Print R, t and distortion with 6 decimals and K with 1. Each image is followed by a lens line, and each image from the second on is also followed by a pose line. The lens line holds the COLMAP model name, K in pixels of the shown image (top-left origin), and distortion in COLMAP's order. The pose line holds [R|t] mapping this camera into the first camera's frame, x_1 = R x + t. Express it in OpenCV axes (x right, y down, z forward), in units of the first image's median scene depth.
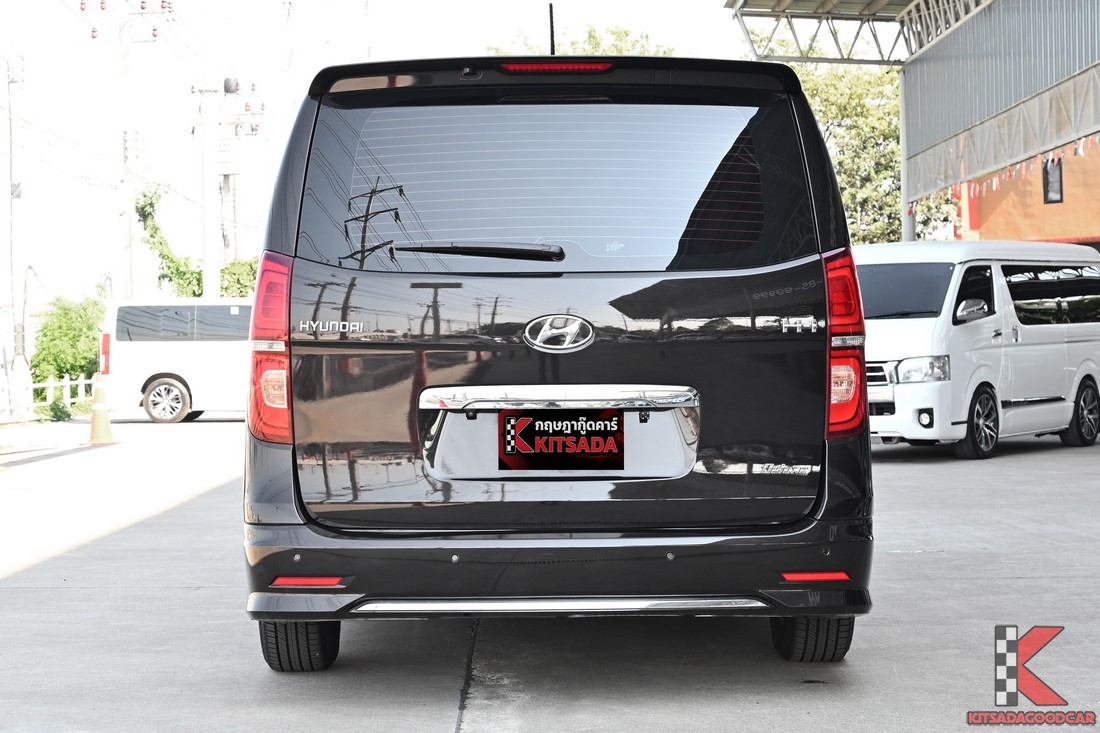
lens RADIAL K [[2198.5, 0, 550.1], [0, 2198.5, 365.0], [0, 0, 1]] dist [-0.090038, 0.000000]
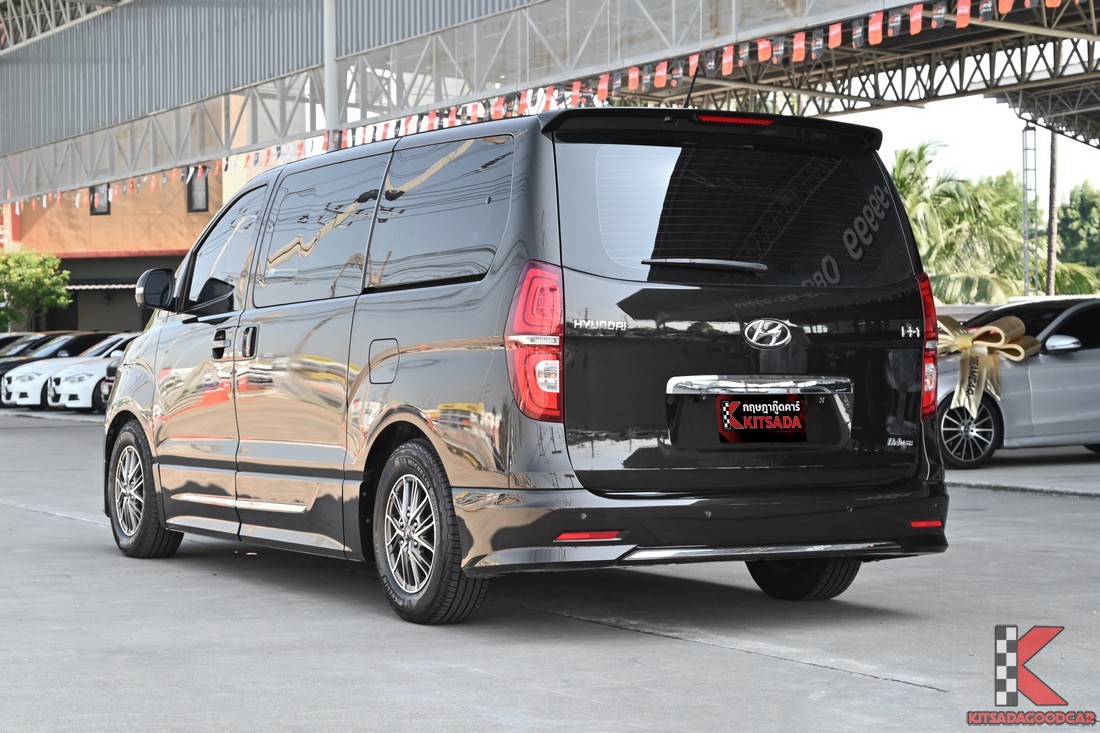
lens RADIAL K [[2346.5, 0, 551.5], [0, 2346.5, 367.7], [0, 0, 1]] dist [0.001284, 0.000000]
pose [[0.878132, 0.012605, 0.478253, -0.140372], [-0.009124, 0.999912, -0.009602, 0.003515], [-0.478332, 0.004068, 0.878170, -0.023415]]
